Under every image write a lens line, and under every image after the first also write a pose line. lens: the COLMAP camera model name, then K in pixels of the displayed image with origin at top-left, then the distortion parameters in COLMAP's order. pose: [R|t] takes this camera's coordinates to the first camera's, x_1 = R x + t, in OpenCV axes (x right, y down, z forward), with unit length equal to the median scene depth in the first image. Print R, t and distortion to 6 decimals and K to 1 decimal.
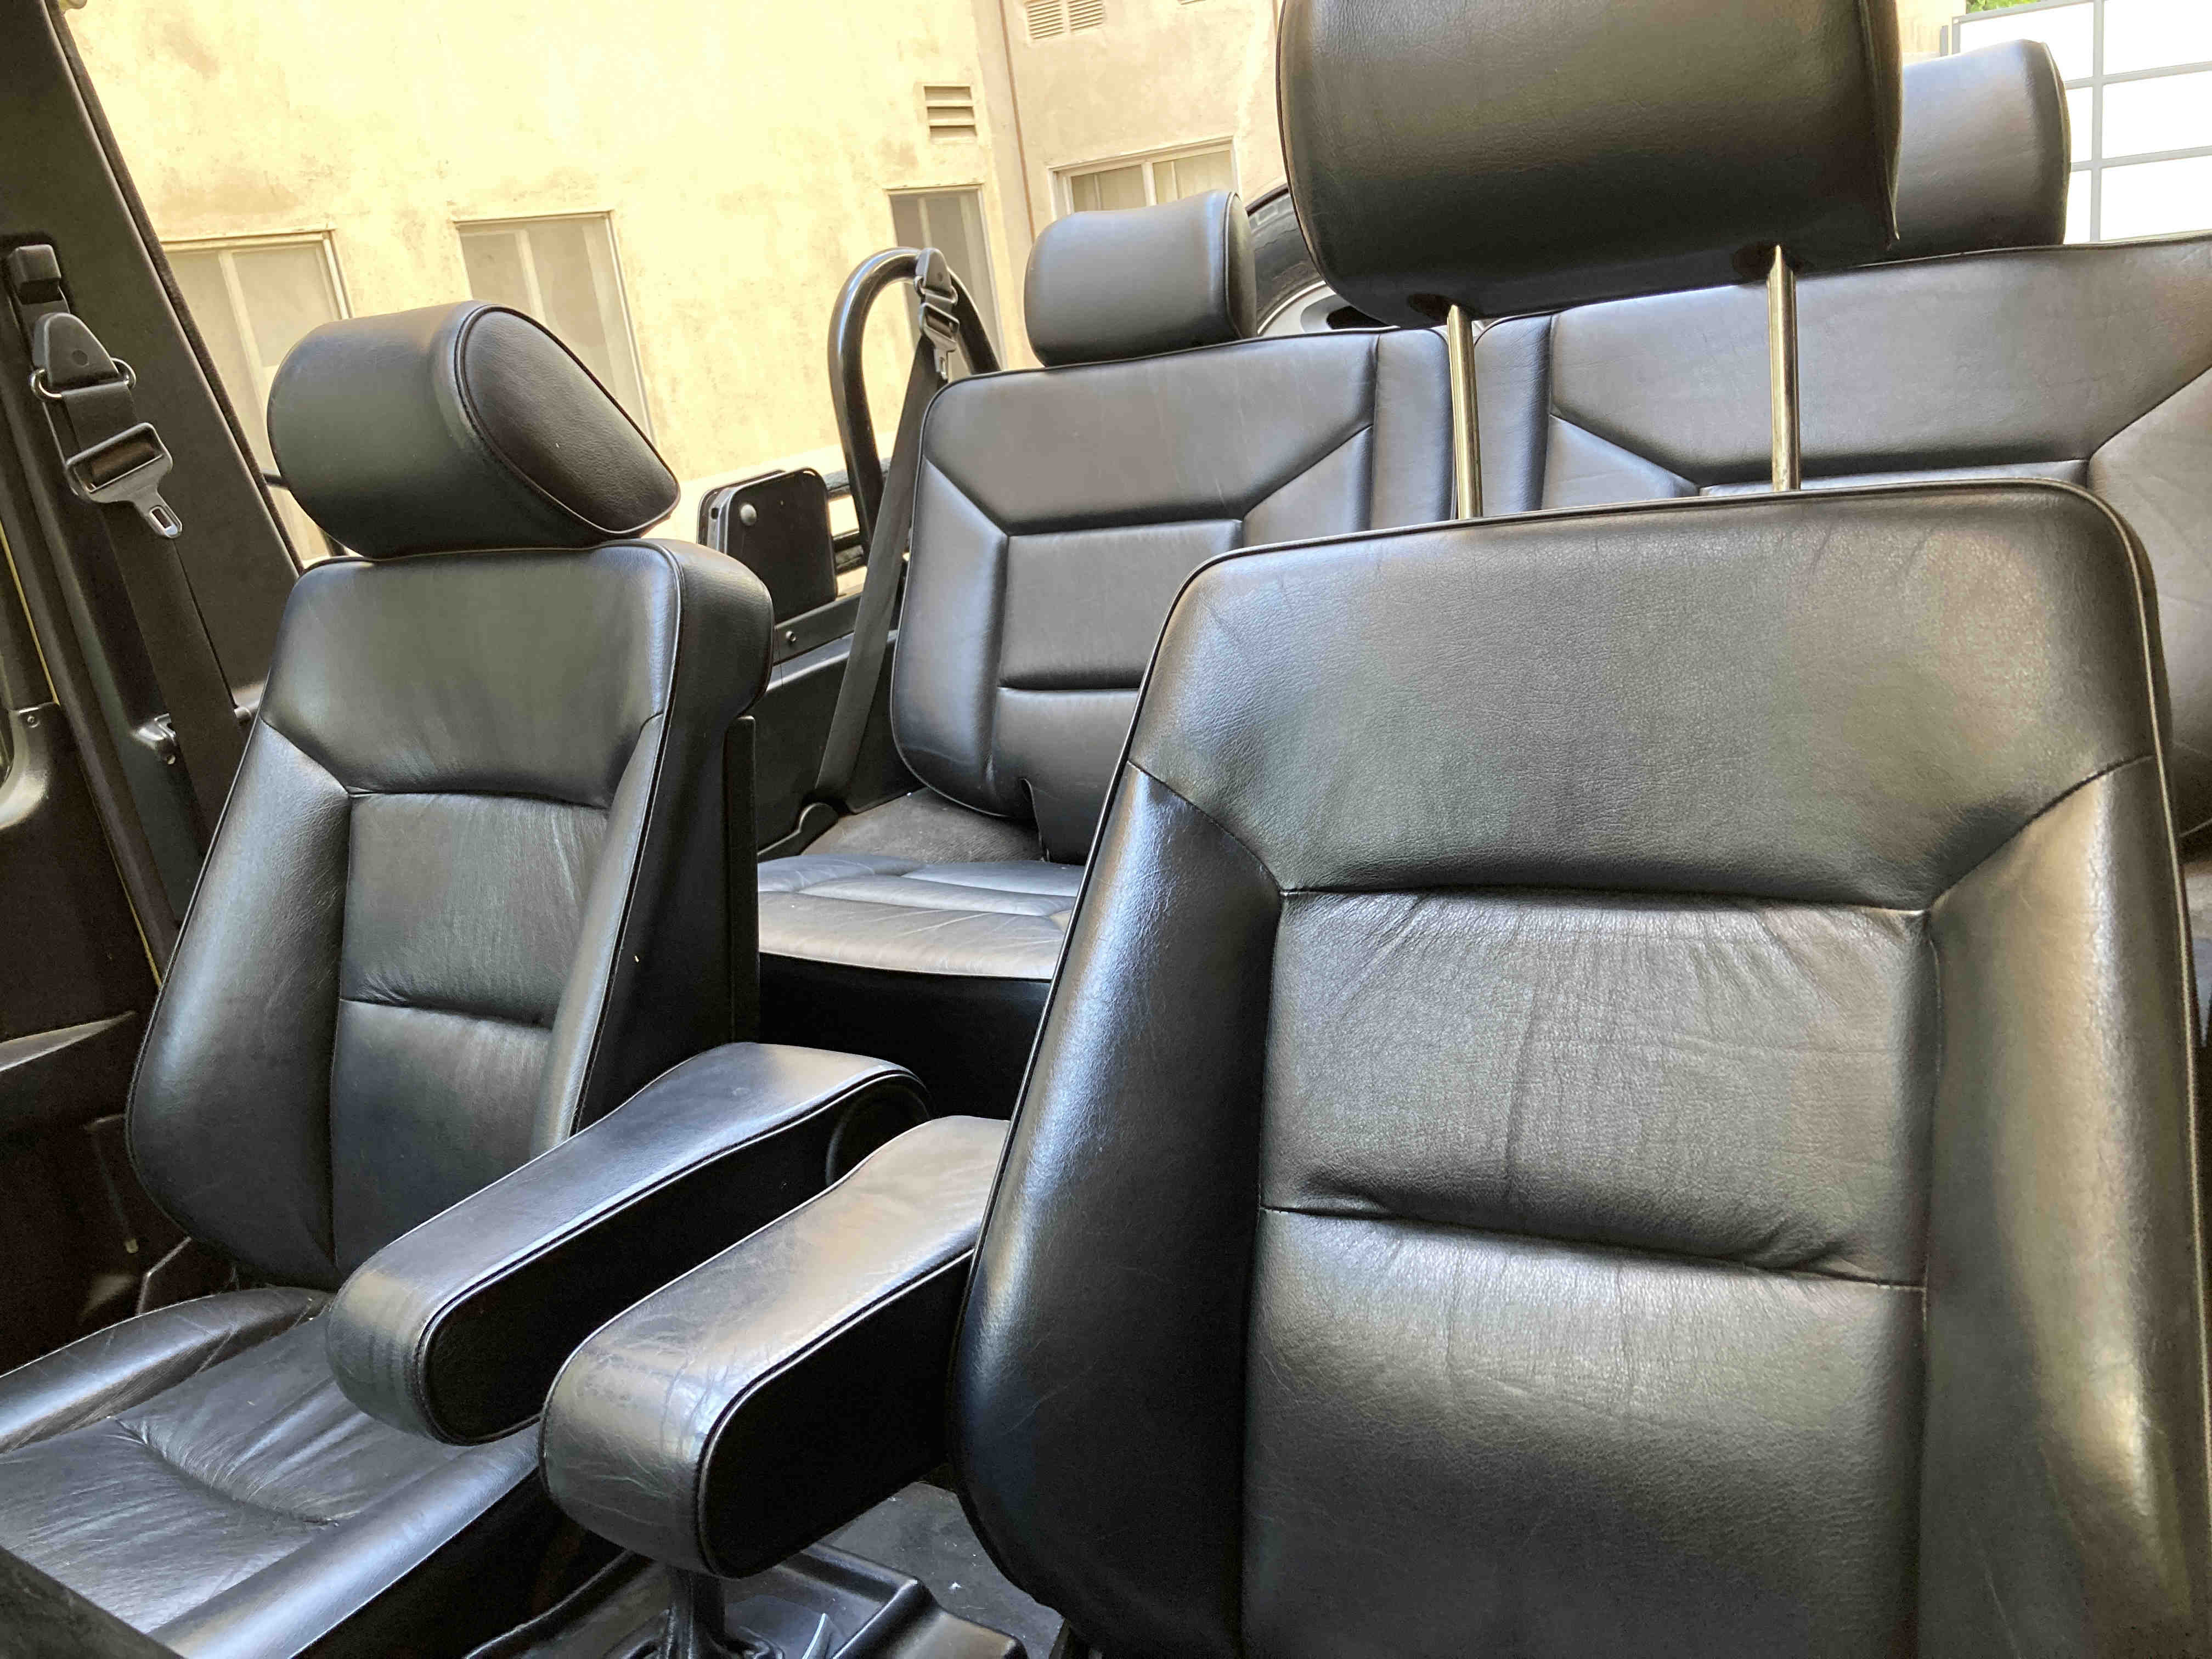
lens RADIAL K [[1822.2, 0, 1106.0], [0, 1822.2, 829.5], [0, 0, 1]] dist [-0.013942, 0.003333]
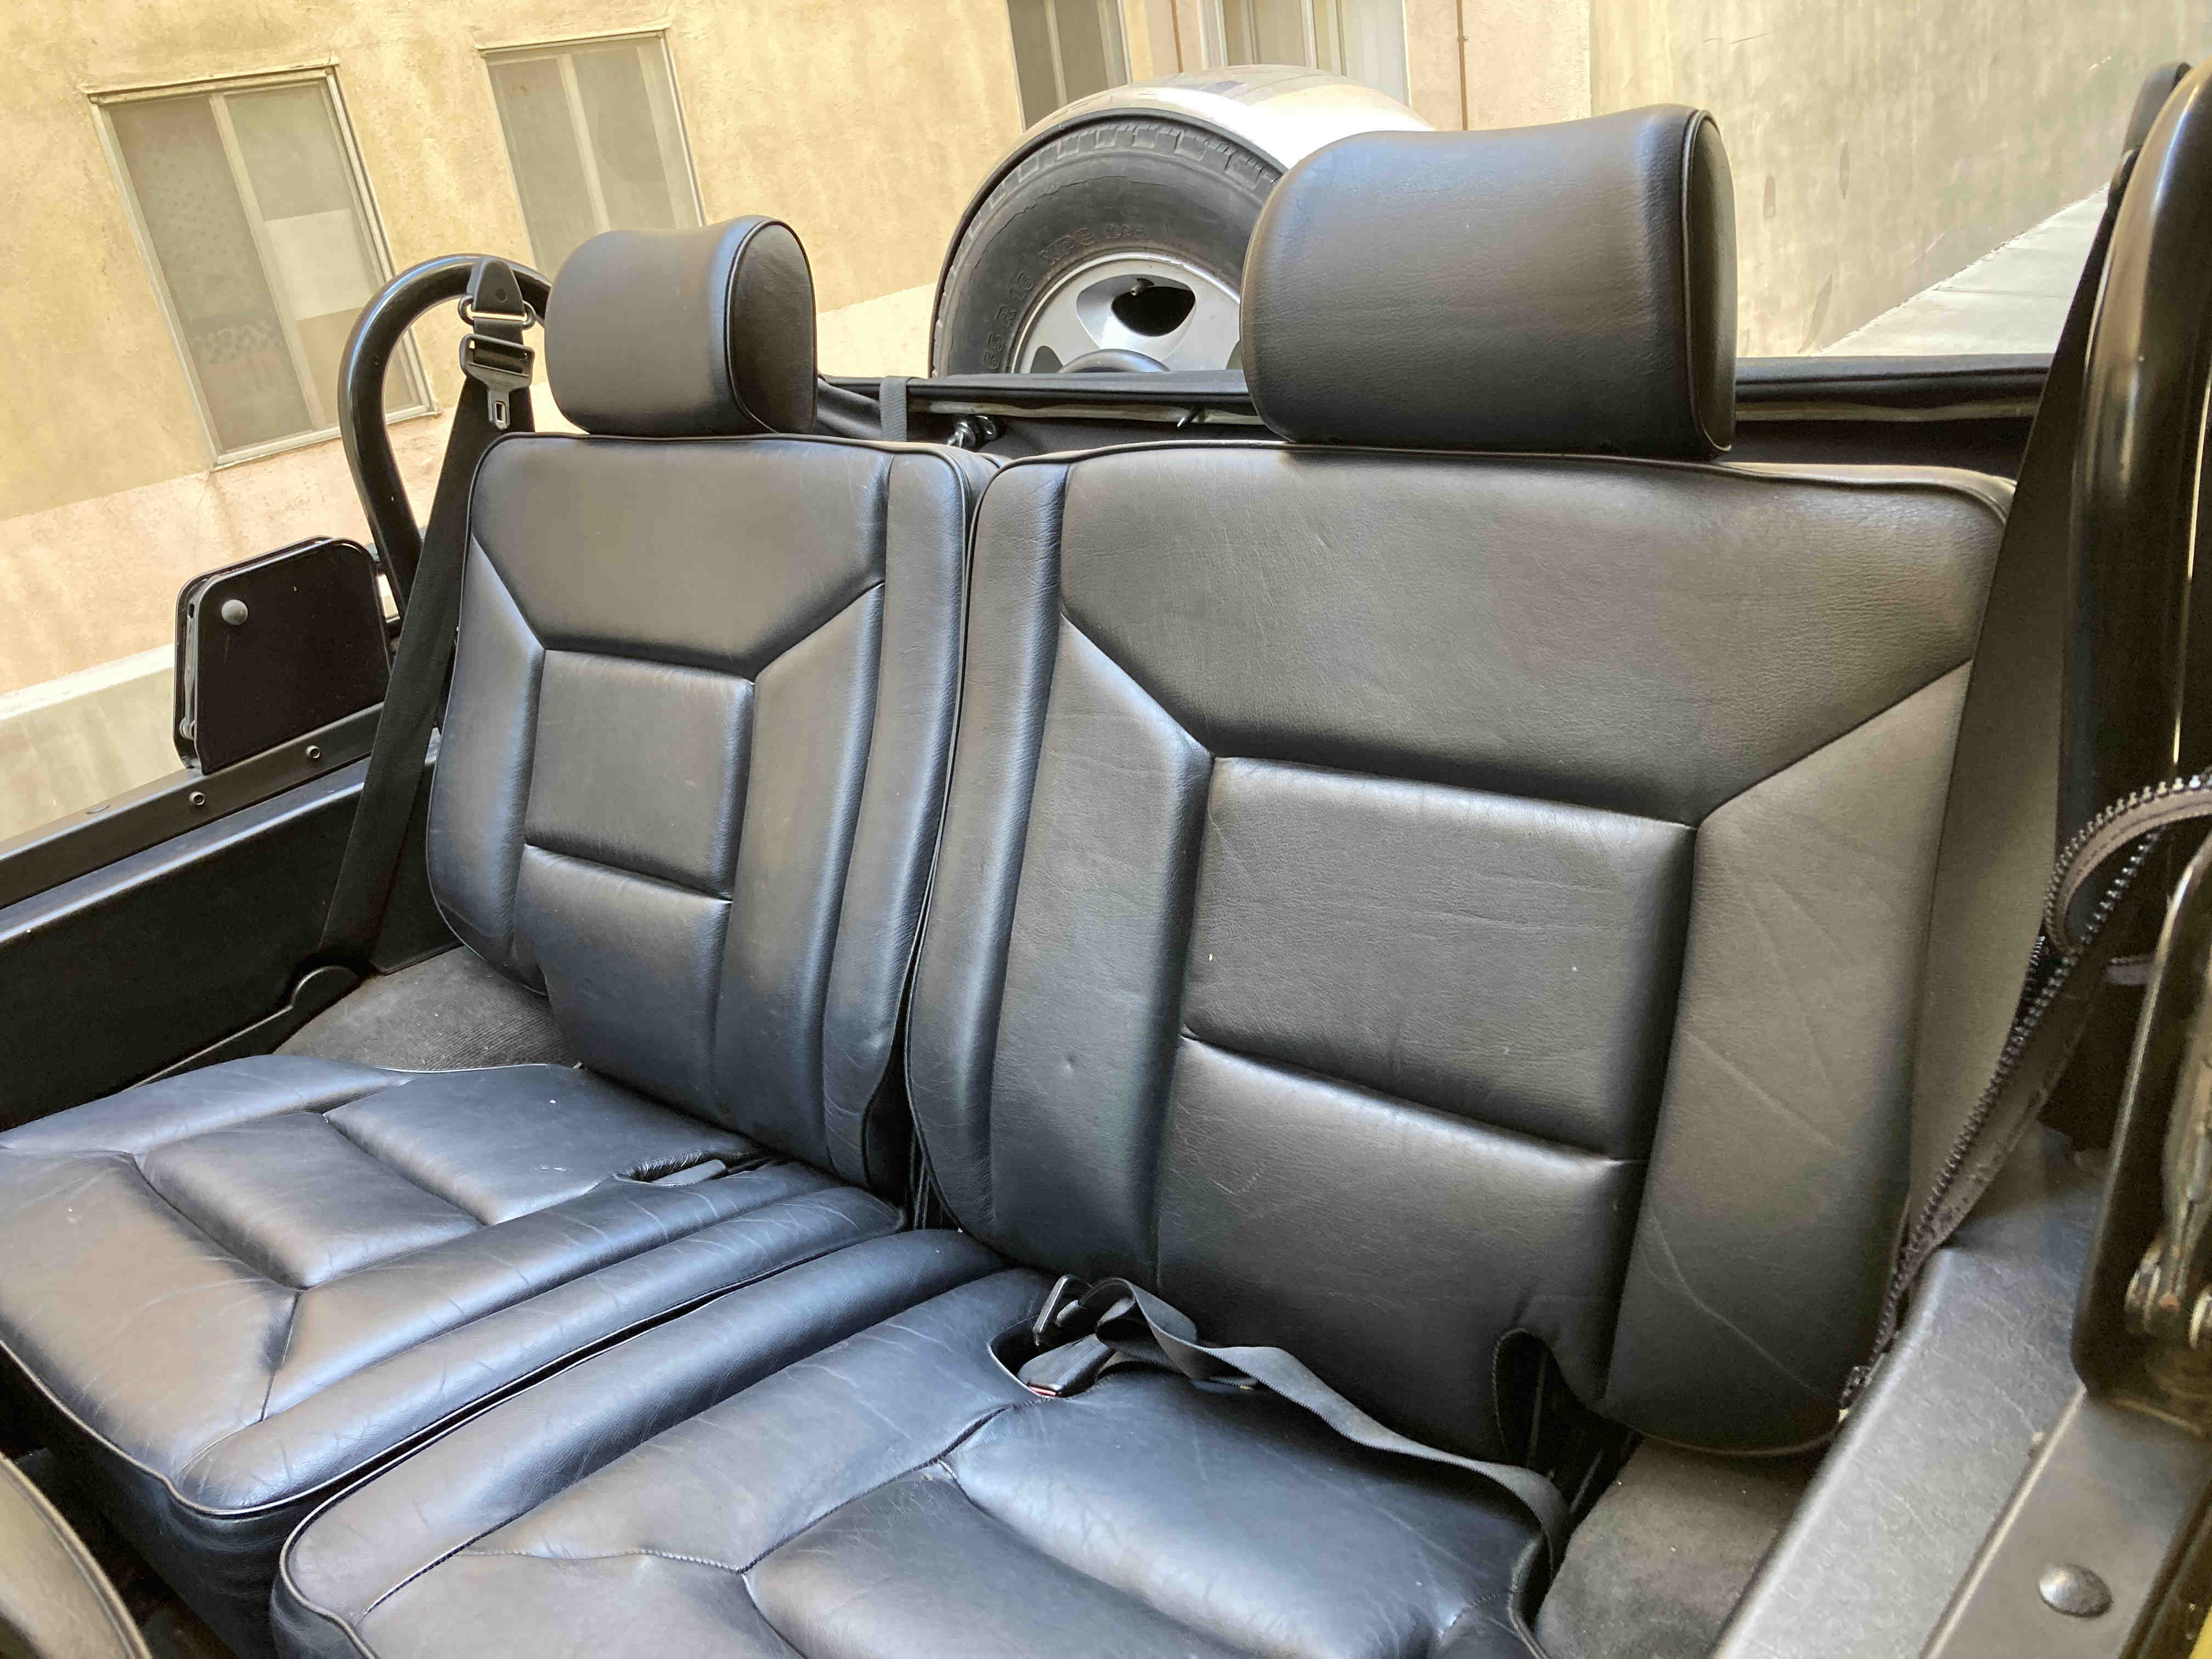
lens RADIAL K [[1776.7, 0, 1105.5], [0, 1776.7, 881.3], [0, 0, 1]] dist [0.002643, -0.010038]
pose [[0.988140, 0.063603, -0.139764, 0.246323], [-0.041327, 0.986755, 0.156863, -0.157244], [0.147890, -0.149227, 0.977681, 0.213840]]
